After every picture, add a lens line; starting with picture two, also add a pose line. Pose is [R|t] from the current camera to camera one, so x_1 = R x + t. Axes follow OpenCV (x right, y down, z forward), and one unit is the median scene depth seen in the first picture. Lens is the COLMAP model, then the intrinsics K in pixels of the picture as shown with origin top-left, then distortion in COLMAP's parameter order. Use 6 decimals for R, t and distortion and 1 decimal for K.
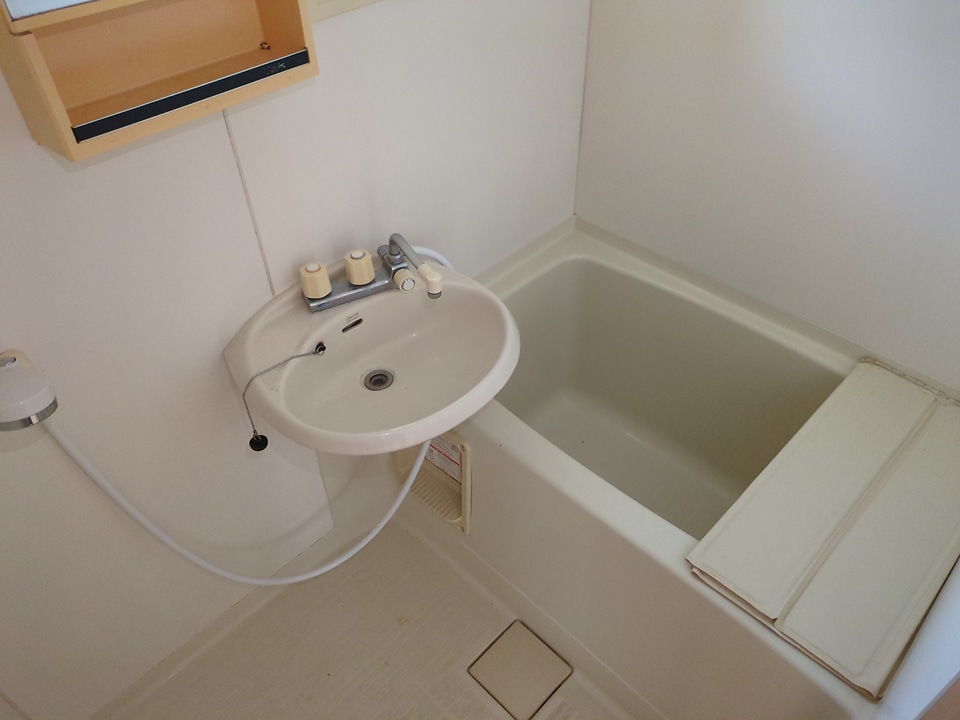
lens RADIAL K [[708.1, 0, 483.7], [0, 708.1, 356.4], [0, 0, 1]] dist [0.034830, -0.011869]
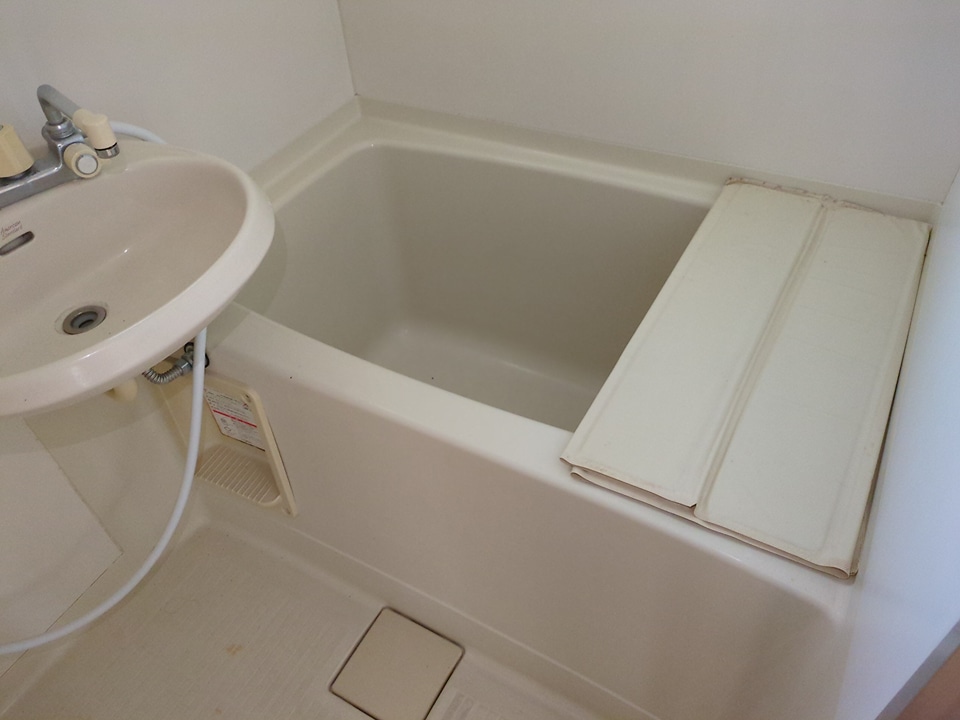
lens RADIAL K [[727.5, 0, 458.6], [0, 727.5, 367.6], [0, 0, 1]] dist [0.034884, -0.008835]
pose [[0.967003, -0.214312, 0.137752, 0.091661], [0.210291, 0.976680, 0.043280, 0.124505], [-0.143815, -0.012884, 0.989521, 0.260080]]
